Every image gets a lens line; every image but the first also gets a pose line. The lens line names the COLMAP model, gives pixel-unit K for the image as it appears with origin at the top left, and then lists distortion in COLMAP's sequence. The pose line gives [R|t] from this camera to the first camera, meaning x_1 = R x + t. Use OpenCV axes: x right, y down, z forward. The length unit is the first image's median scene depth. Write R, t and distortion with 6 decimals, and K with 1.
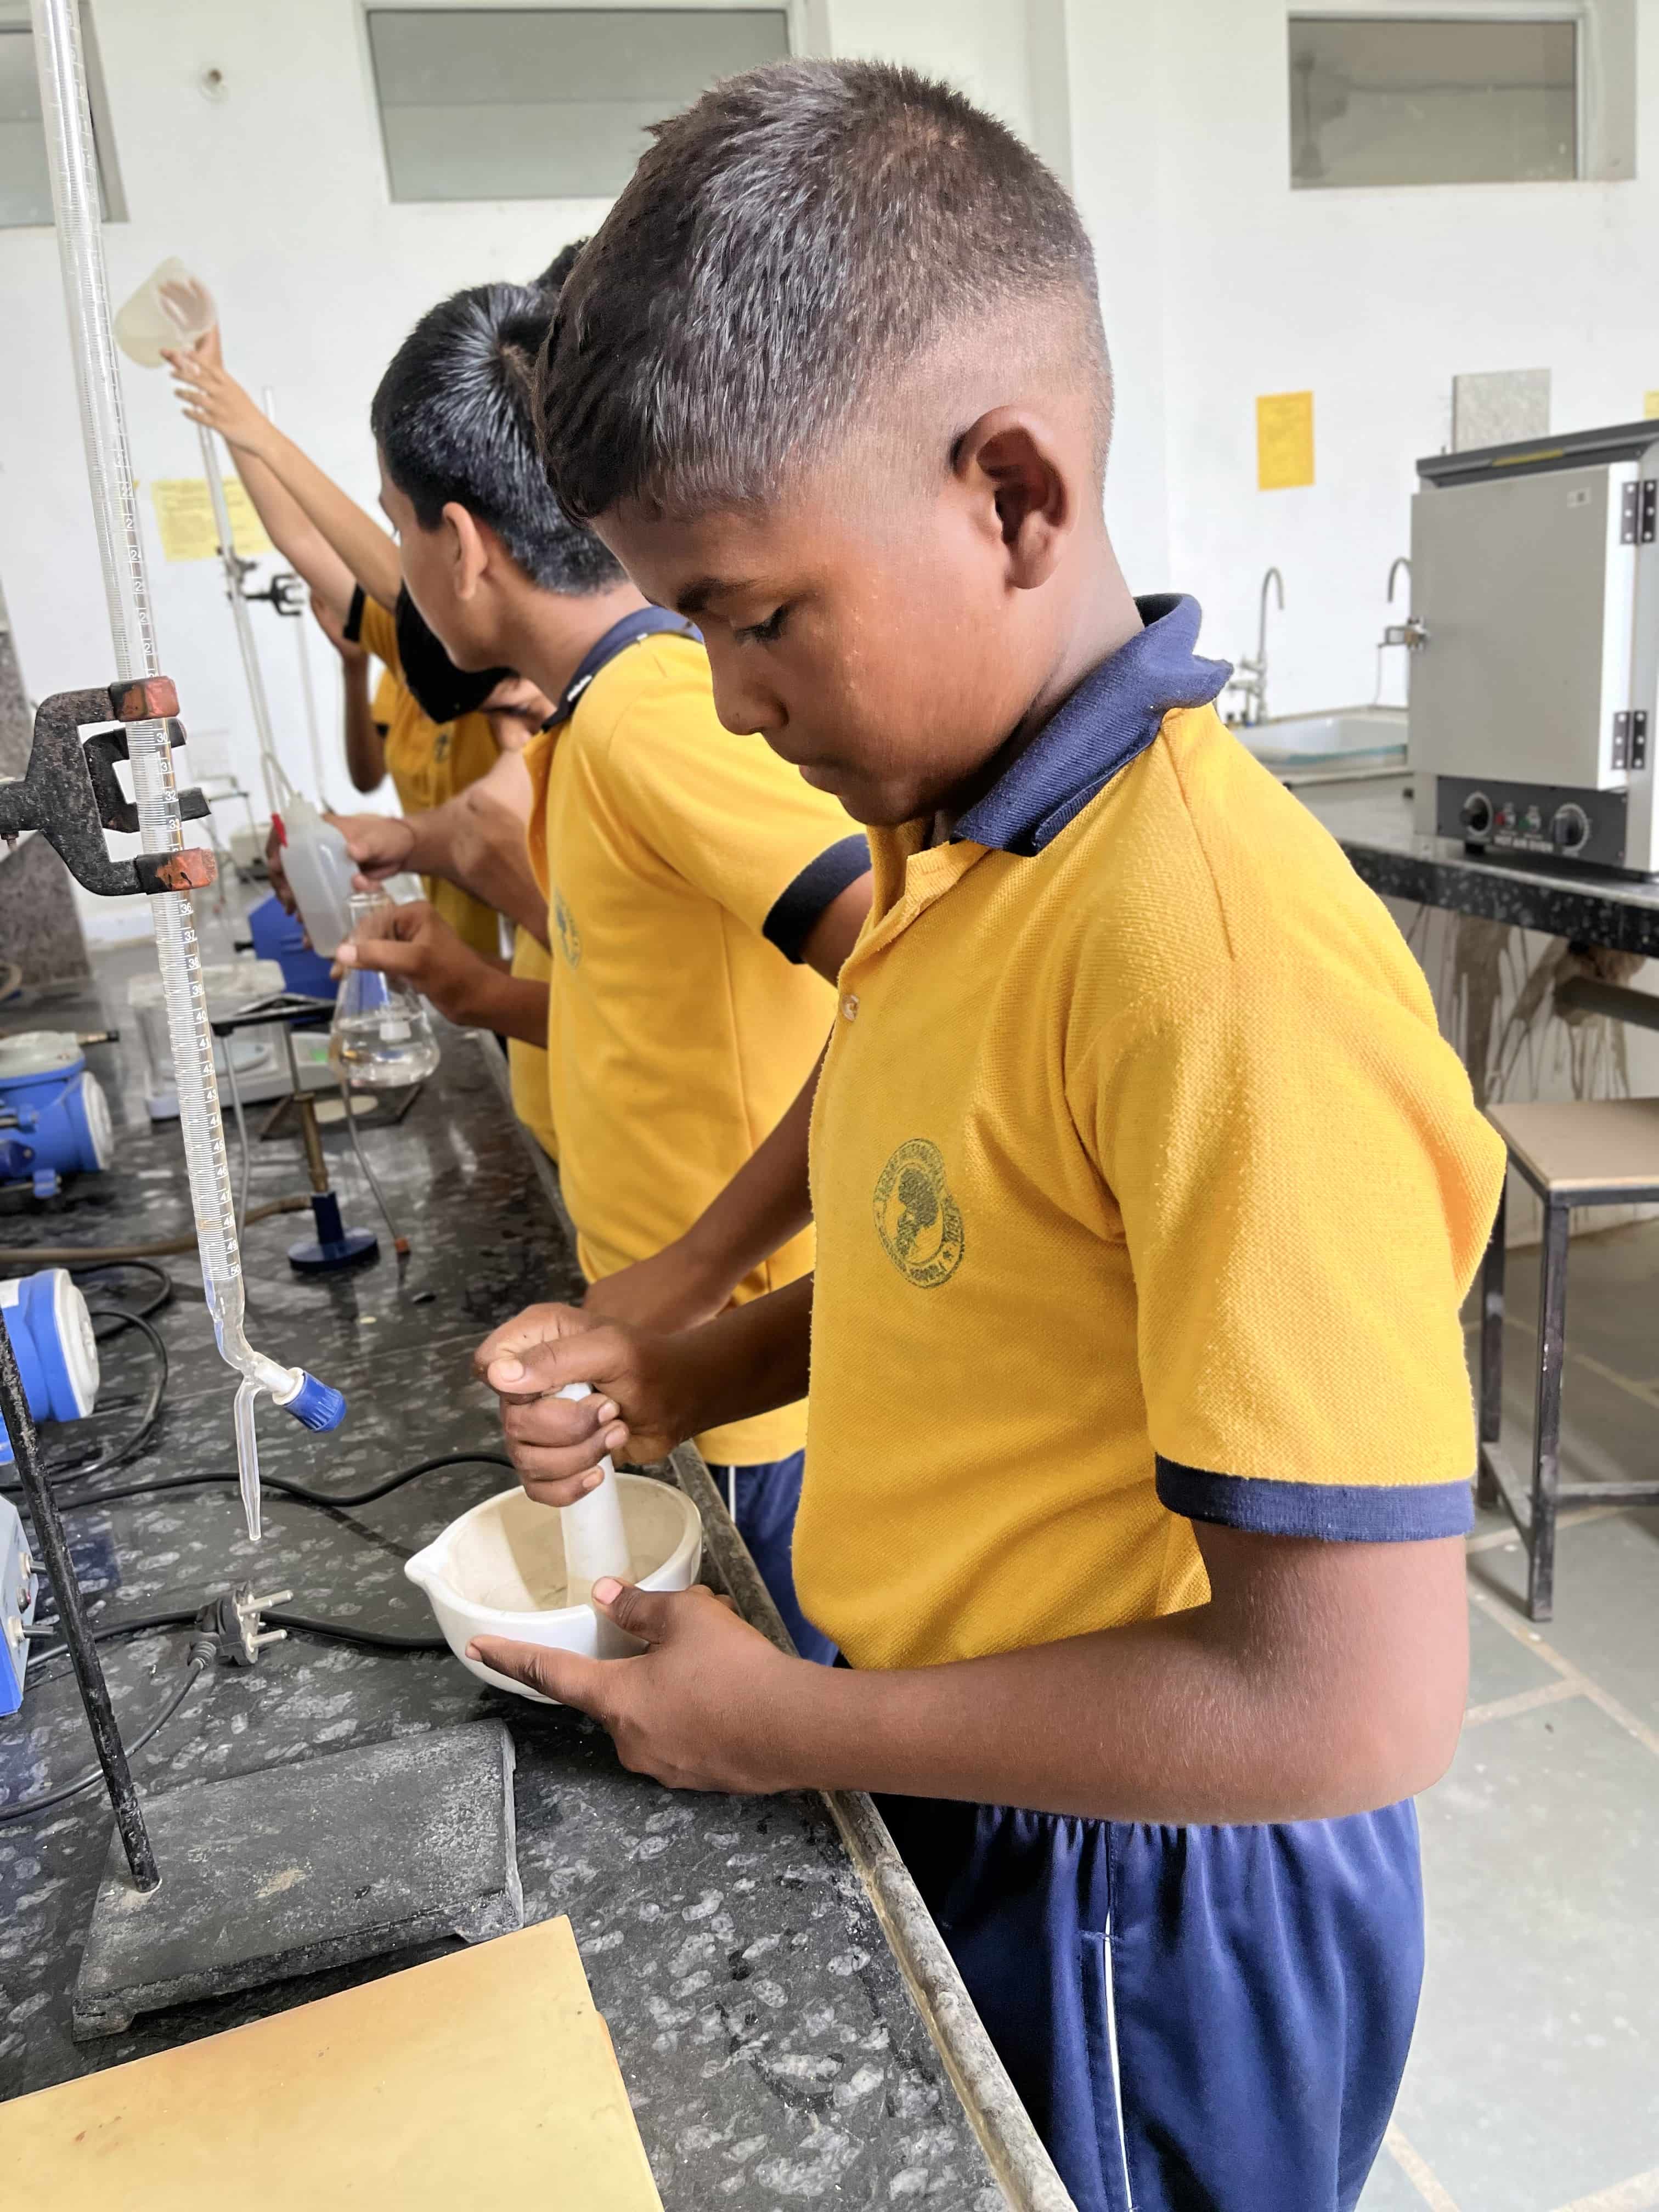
lens RADIAL K [[1696.5, 0, 845.7], [0, 1696.5, 1107.7], [0, 0, 1]] dist [0.079431, -0.101902]
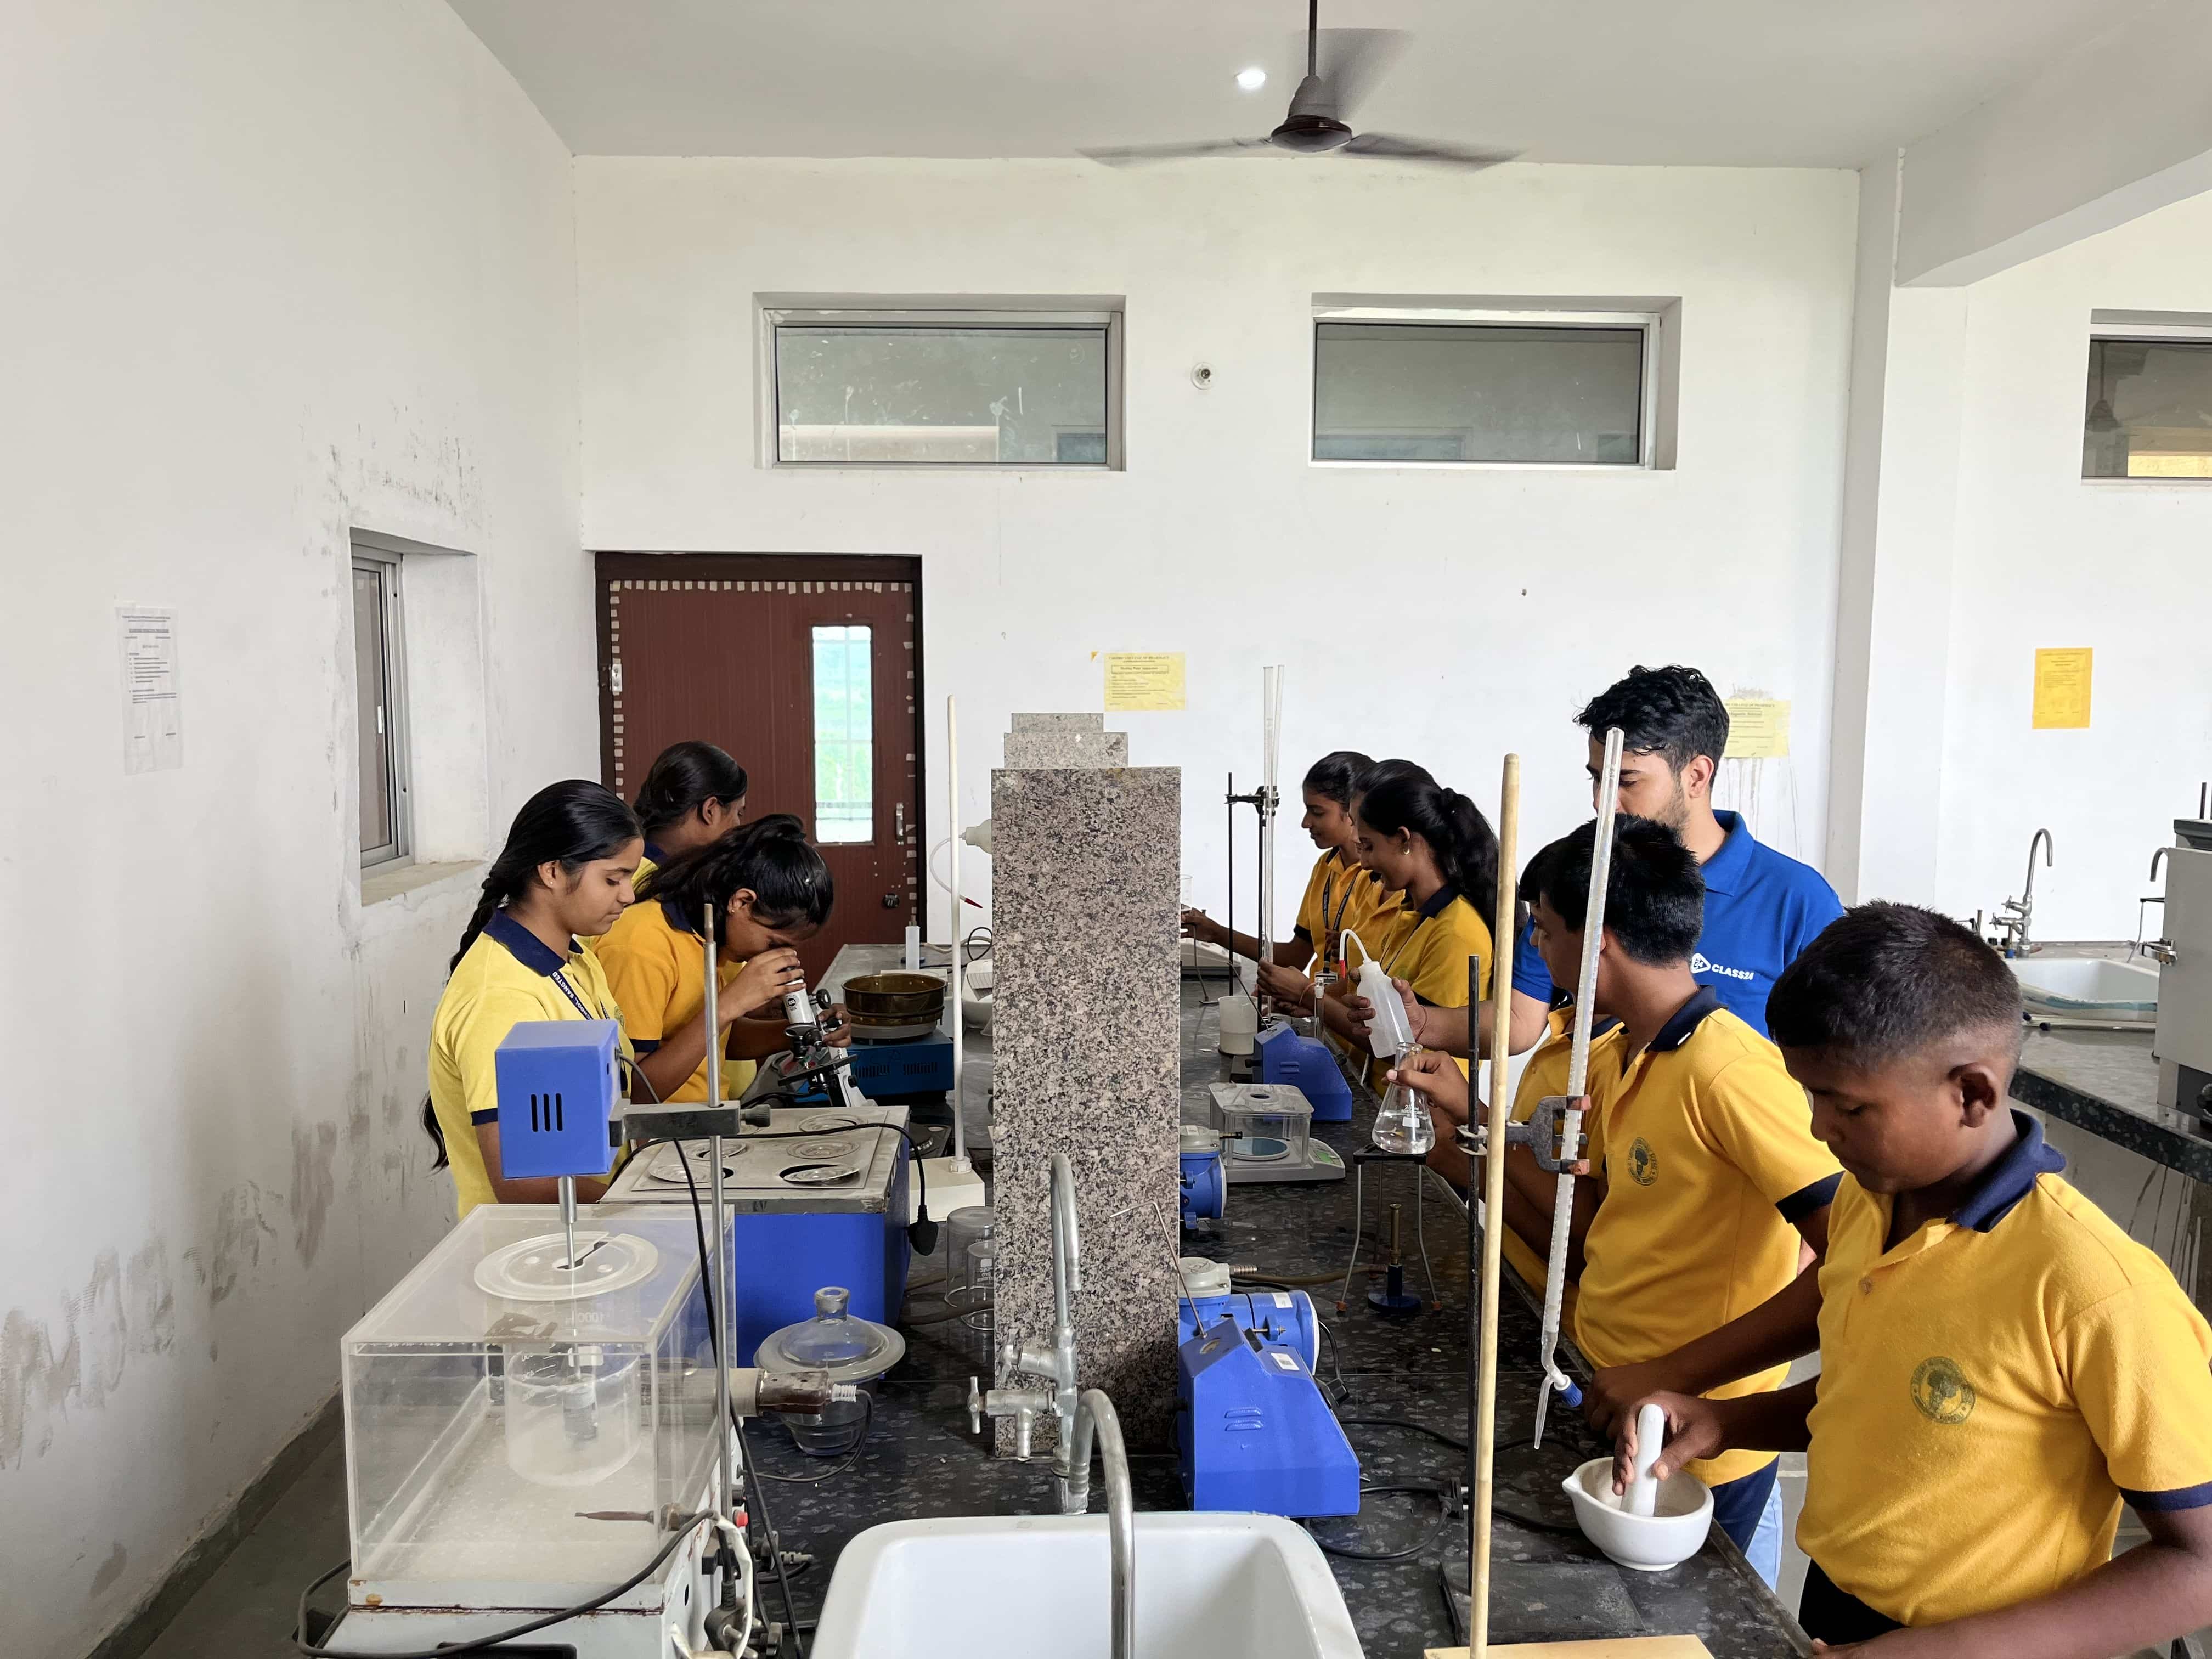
lens RADIAL K [[1685.7, 0, 1112.0], [0, 1685.7, 844.0], [0, 0, 1]] dist [0.074755, -0.102454]
pose [[0.961668, 0.121462, -0.245850, -0.089616], [-0.164762, 0.972609, -0.163967, -0.013685], [0.219200, 0.198188, 0.955339, -0.302717]]
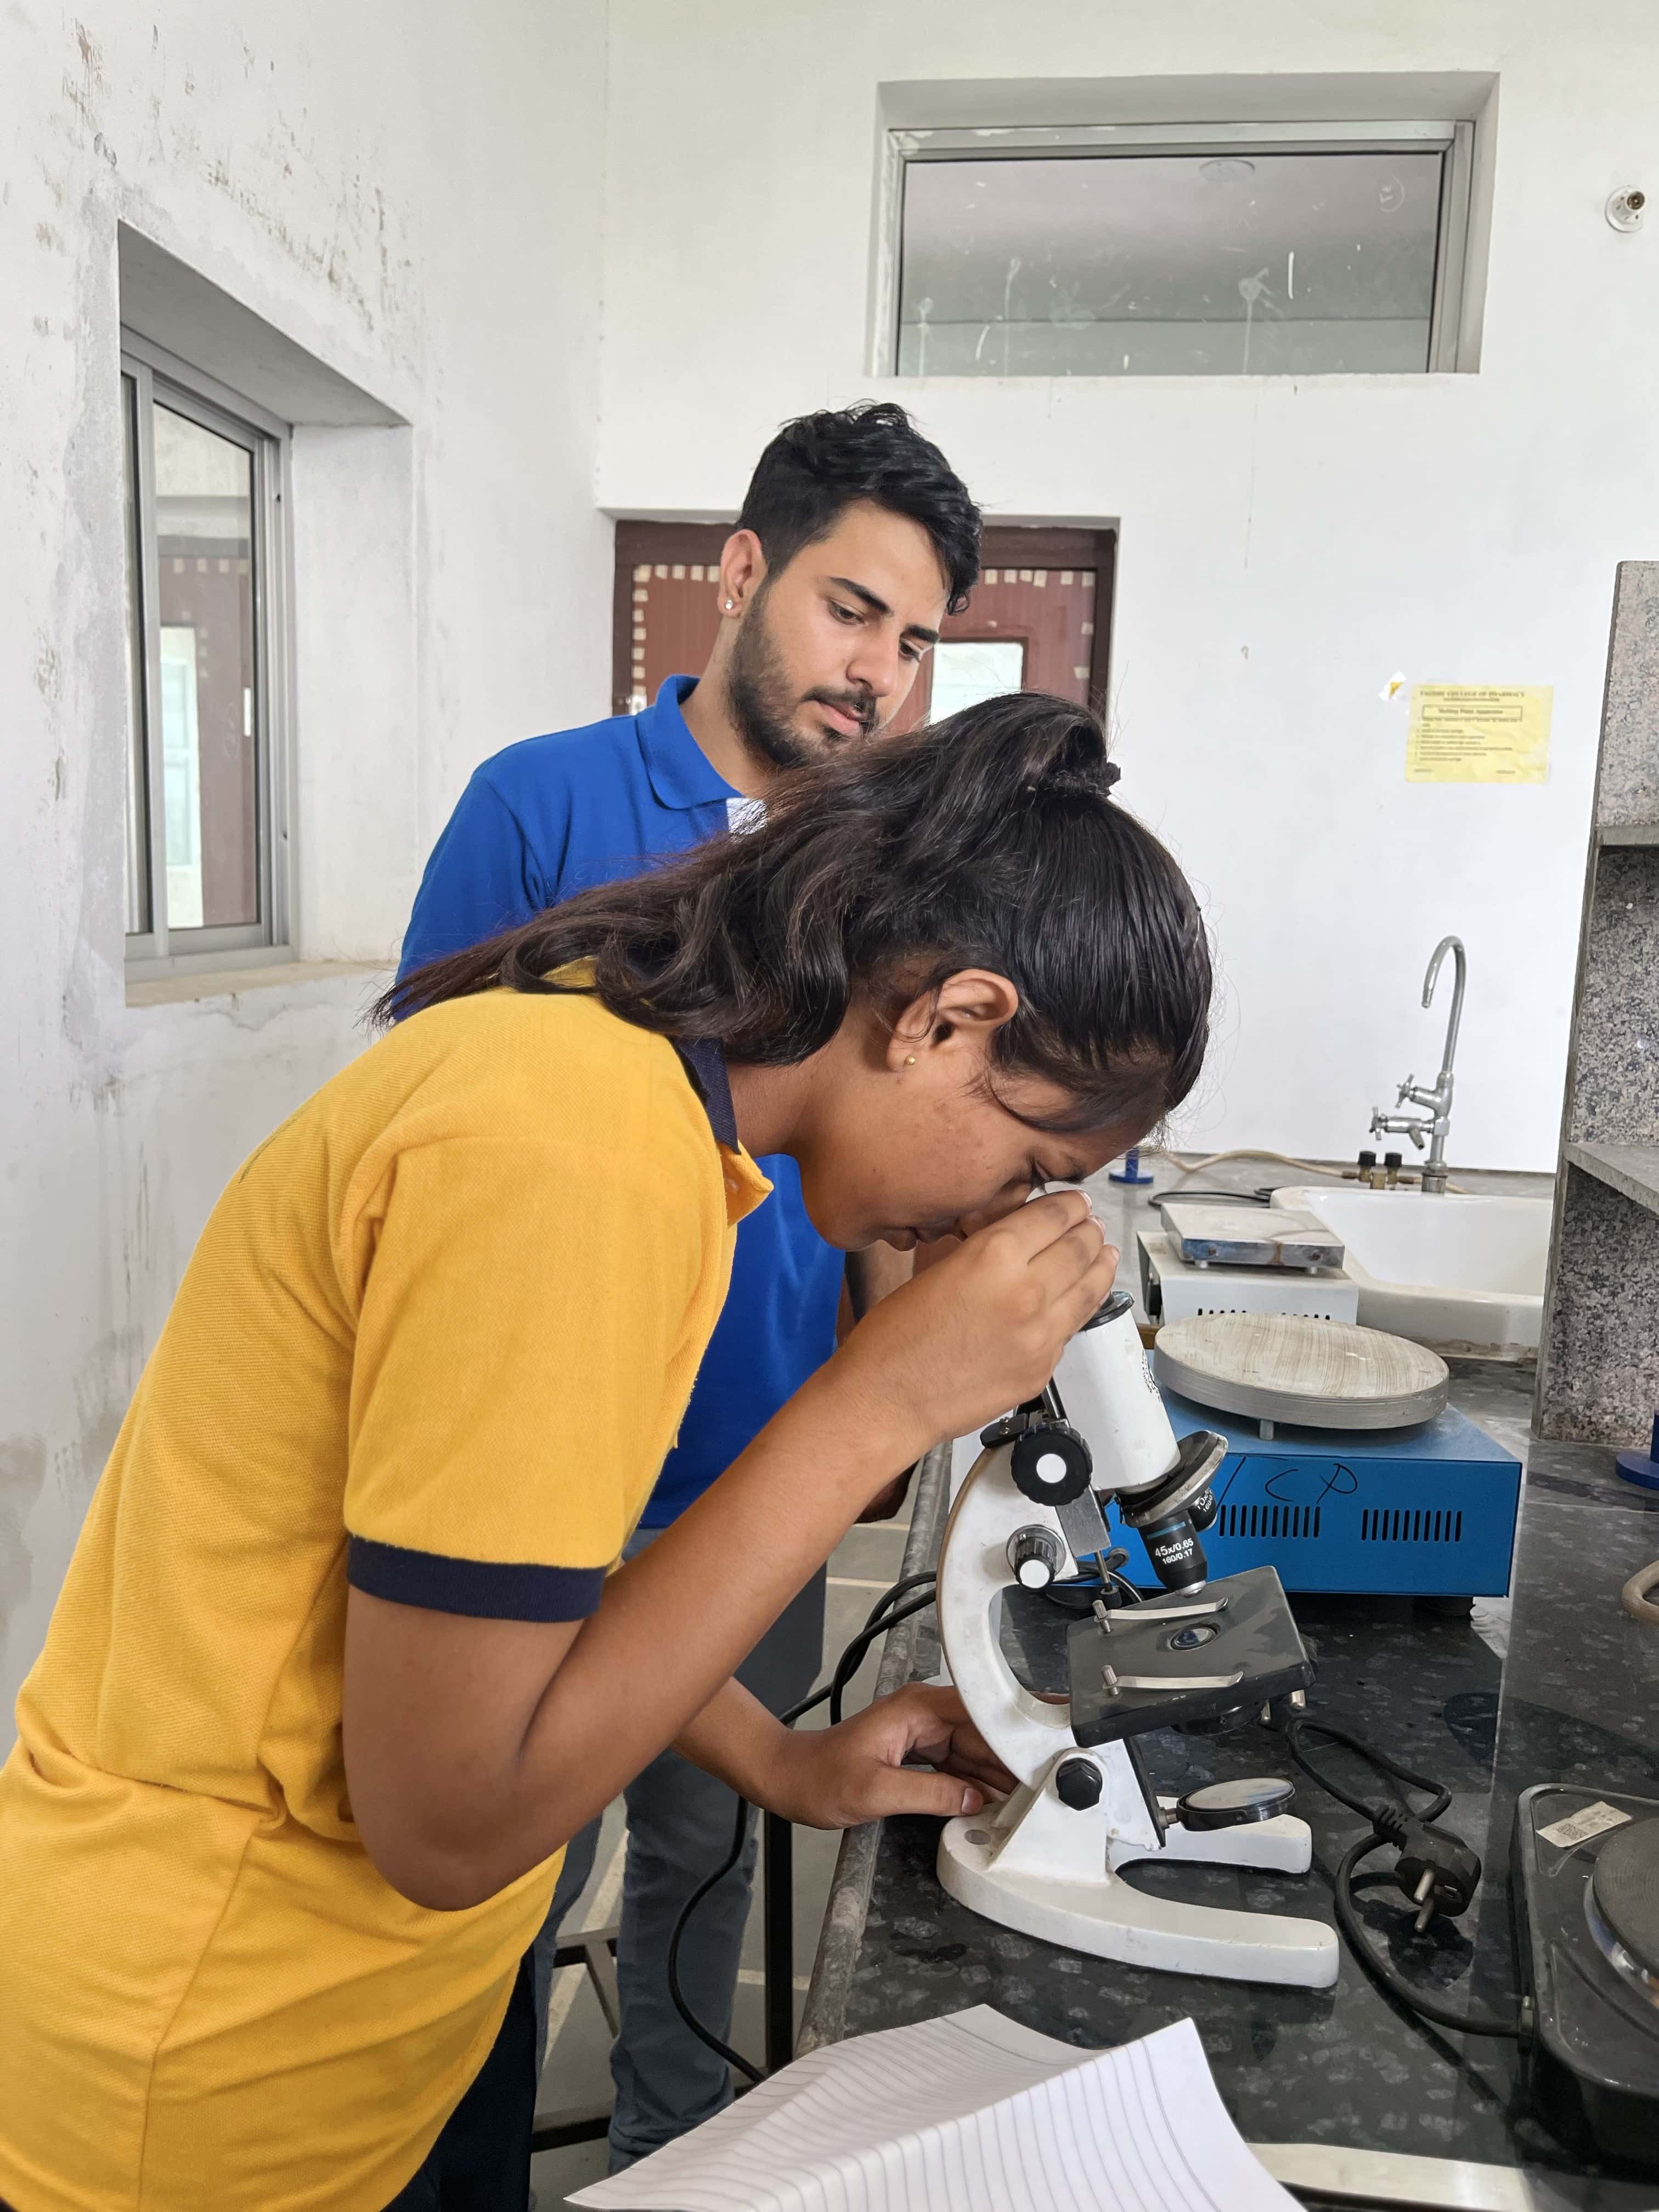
lens RADIAL K [[1685.7, 0, 825.7], [0, 1685.7, 1116.4], [0, 0, 1]] dist [0.074755, -0.102454]
pose [[0.897158, 0.188697, -0.399376, -0.430727], [-0.241595, 0.966555, -0.086041, -0.052743], [0.369783, 0.173679, 0.912741, 0.311312]]
